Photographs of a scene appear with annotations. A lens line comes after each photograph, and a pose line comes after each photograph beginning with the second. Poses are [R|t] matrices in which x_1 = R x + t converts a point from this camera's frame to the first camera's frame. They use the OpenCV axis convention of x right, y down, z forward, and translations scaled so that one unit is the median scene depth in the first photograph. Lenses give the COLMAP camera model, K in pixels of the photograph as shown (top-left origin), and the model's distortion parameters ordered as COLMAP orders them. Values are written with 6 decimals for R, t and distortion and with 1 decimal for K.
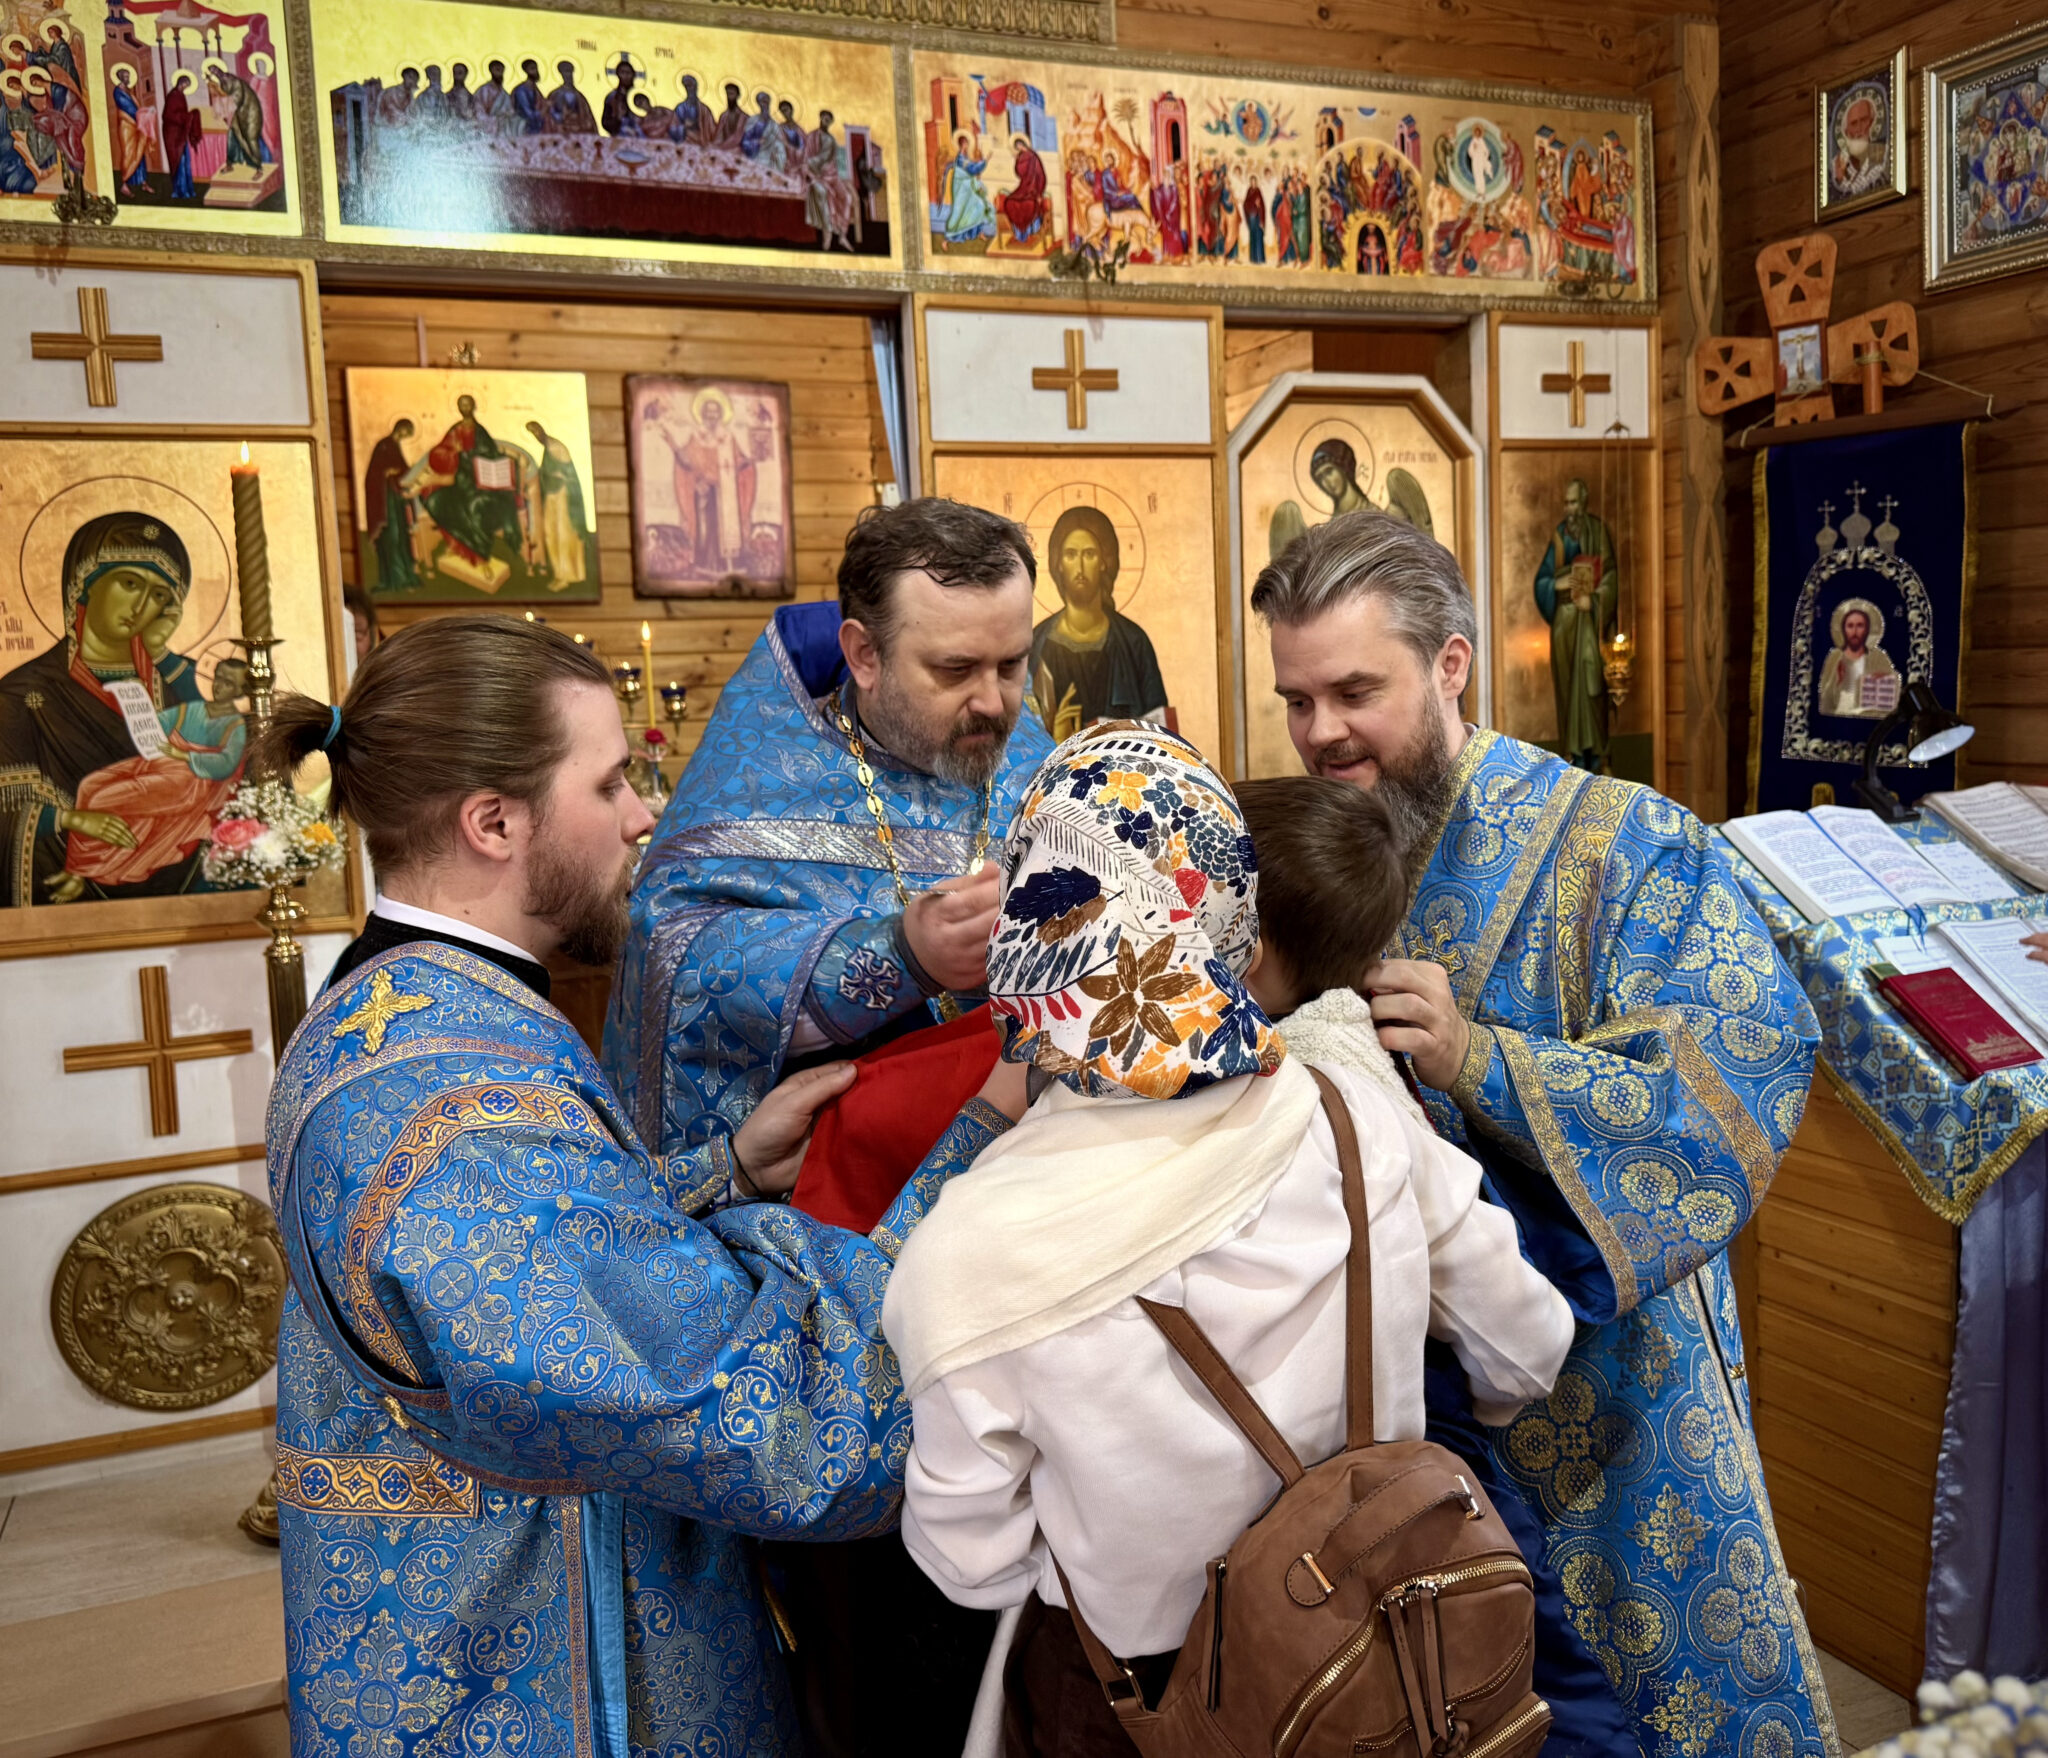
lens RADIAL K [[1816.1, 0, 1057.9], [0, 1816.1, 847.9], [0, 0, 1]] dist [0.052574, -0.076465]
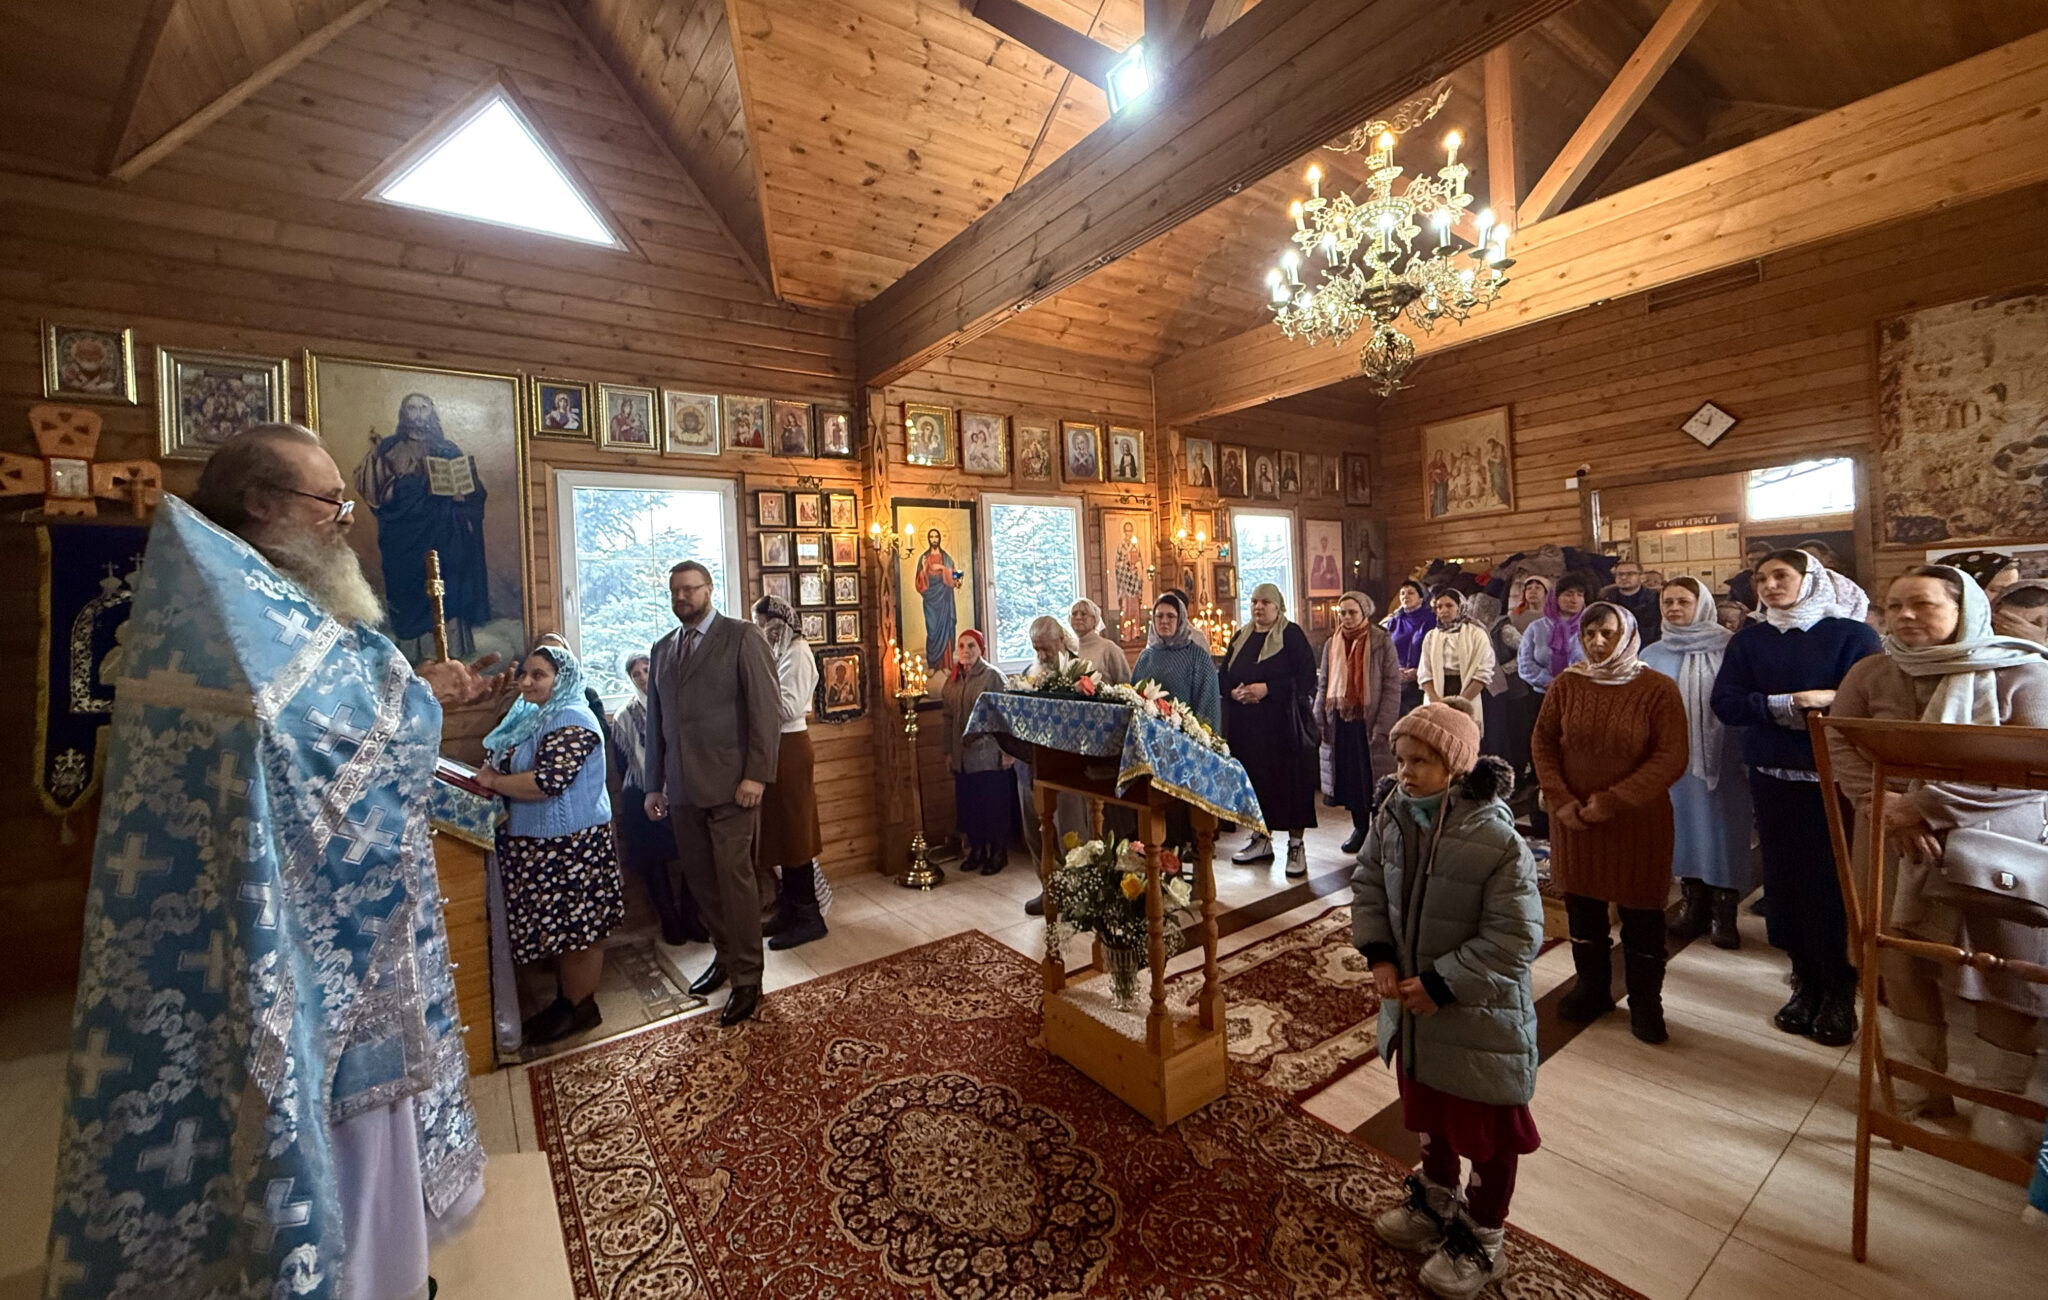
lens RADIAL K [[819.0, 0, 1014.6], [0, 819.0, 598.7], [0, 0, 1]] dist [-0.004040, 0.000210]
pose [[-0.231834, 0.063993, 0.970648, -0.565063], [0.143291, 0.989195, -0.030992, -0.007975], [-0.962144, 0.131900, -0.238498, 0.382993]]
